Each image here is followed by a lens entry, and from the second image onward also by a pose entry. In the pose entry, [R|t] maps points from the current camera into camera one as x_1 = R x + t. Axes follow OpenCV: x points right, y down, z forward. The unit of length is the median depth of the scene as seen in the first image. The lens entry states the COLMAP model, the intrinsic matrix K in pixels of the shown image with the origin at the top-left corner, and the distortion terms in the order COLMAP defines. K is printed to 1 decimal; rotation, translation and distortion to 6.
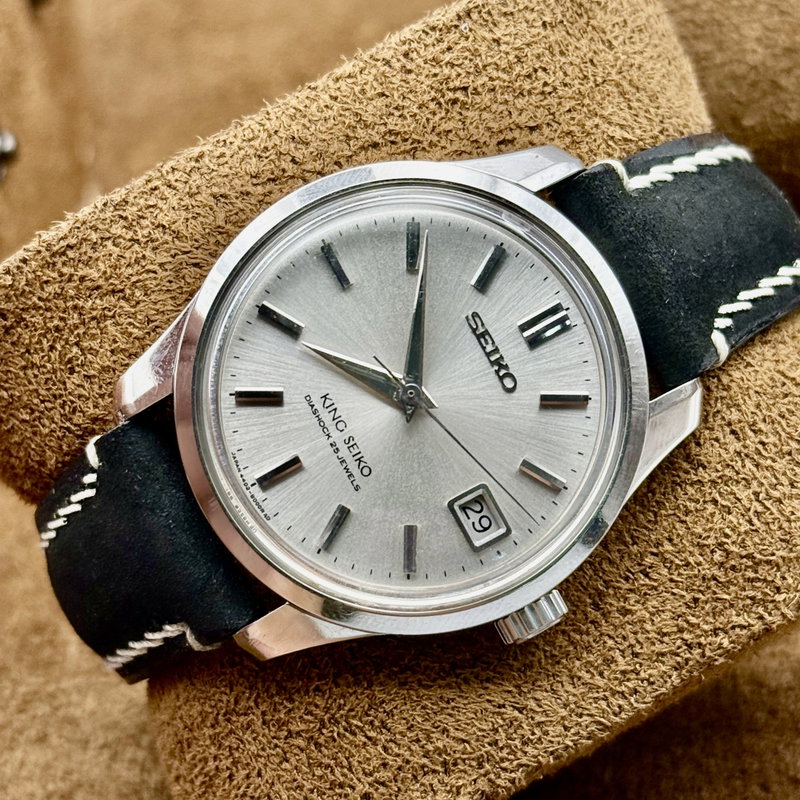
lens RADIAL K [[2340.7, 0, 386.7], [0, 2340.7, 399.7], [0, 0, 1]] dist [0.080550, -0.558083]
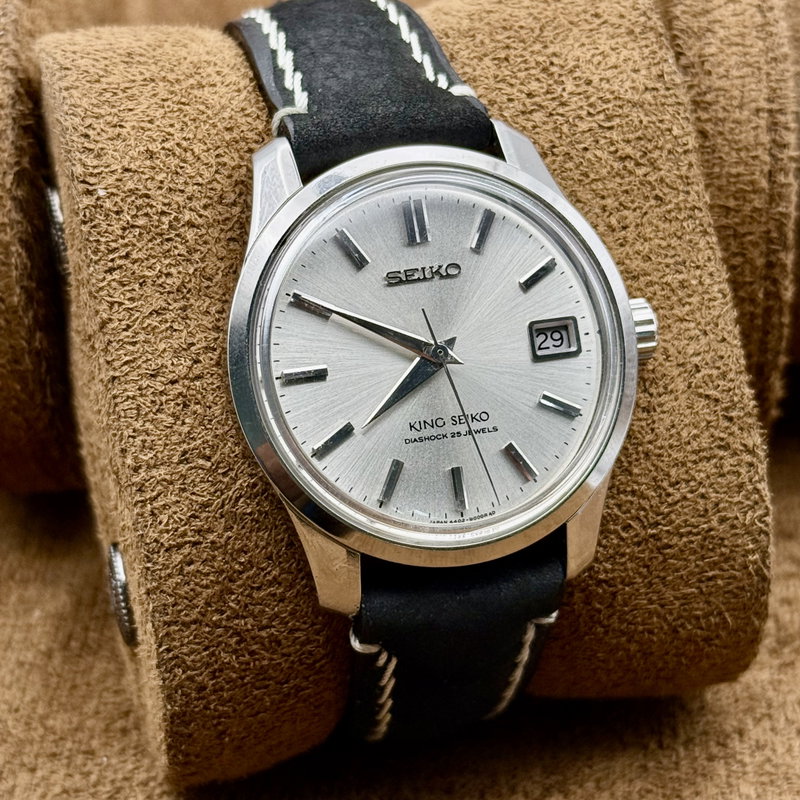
lens RADIAL K [[2340.7, 0, 386.7], [0, 2340.7, 399.7], [0, 0, 1]] dist [0.080550, -0.558083]
pose [[0.333648, -0.928098, 0.165268, -0.194242], [0.897980, 0.366254, 0.243906, -0.276441], [-0.286899, 0.067028, 0.955613, -0.060354]]
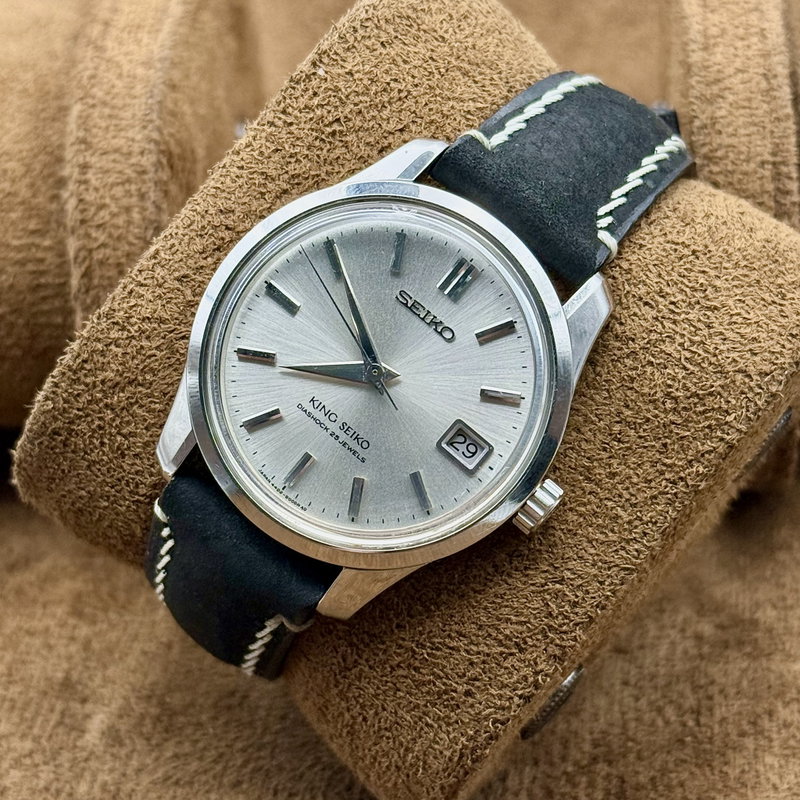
lens RADIAL K [[2340.7, 0, 386.7], [0, 2340.7, 399.7], [0, 0, 1]] dist [0.080550, -0.558083]
pose [[0.927567, -0.363430, -0.086823, 0.111063], [0.362974, 0.931550, -0.021544, 0.037394], [0.088710, -0.011531, 0.995991, -0.206861]]
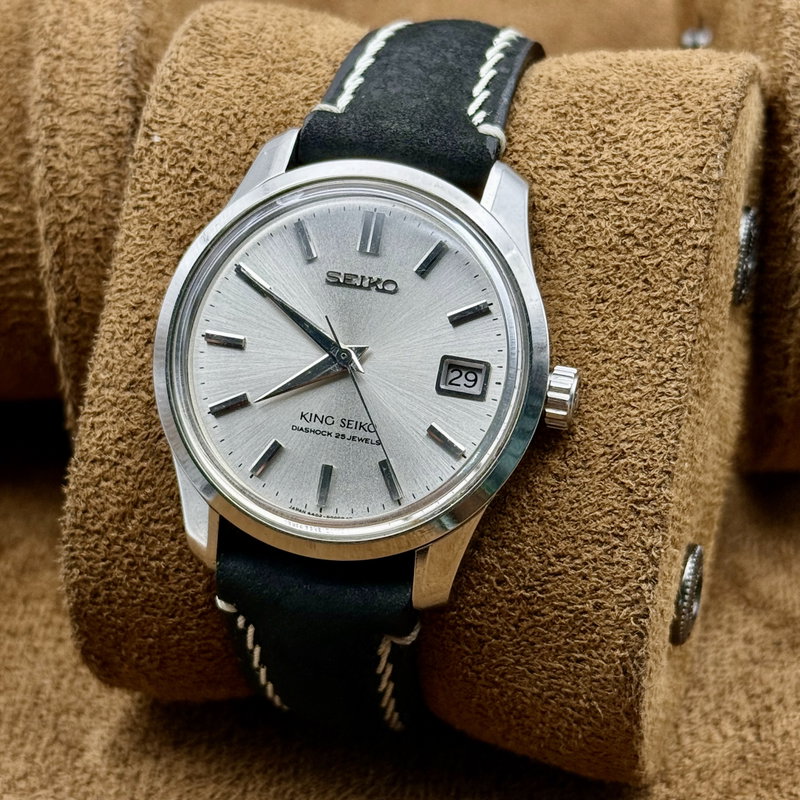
lens RADIAL K [[2340.7, 0, 386.7], [0, 2340.7, 399.7], [0, 0, 1]] dist [0.080550, -0.558083]
pose [[0.626844, -0.778537, -0.030767, 0.041034], [0.769034, 0.624568, -0.136021, 0.178828], [0.125114, 0.061603, 0.990228, -0.156005]]
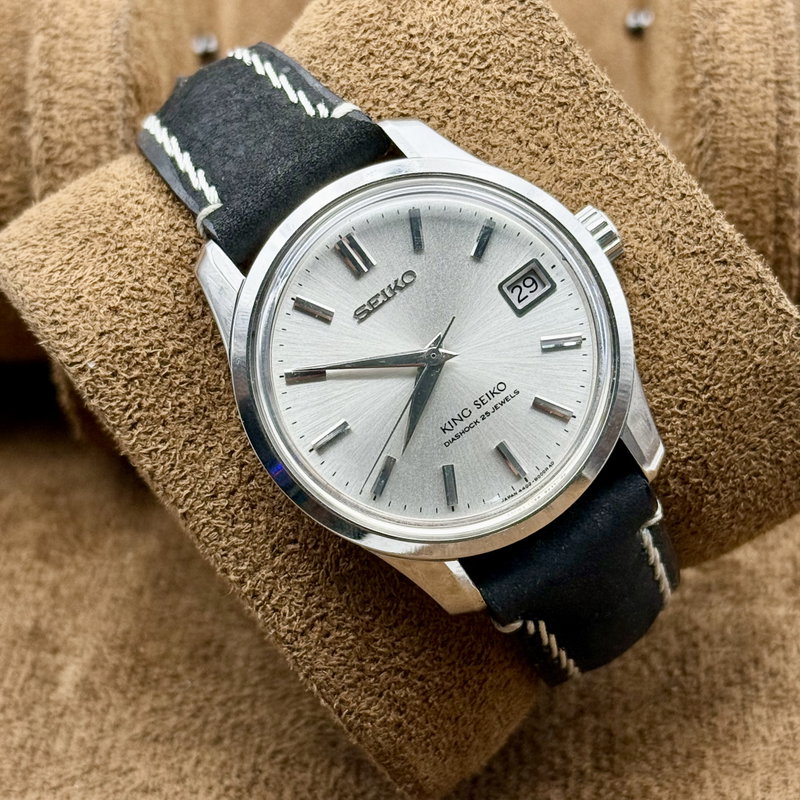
lens RADIAL K [[2340.7, 0, 386.7], [0, 2340.7, 399.7], [0, 0, 1]] dist [0.080550, -0.558083]
pose [[-0.138415, -0.988282, 0.064349, -0.079596], [0.983962, -0.129846, 0.122310, -0.163898], [-0.112521, 0.080247, 0.990404, -0.153686]]
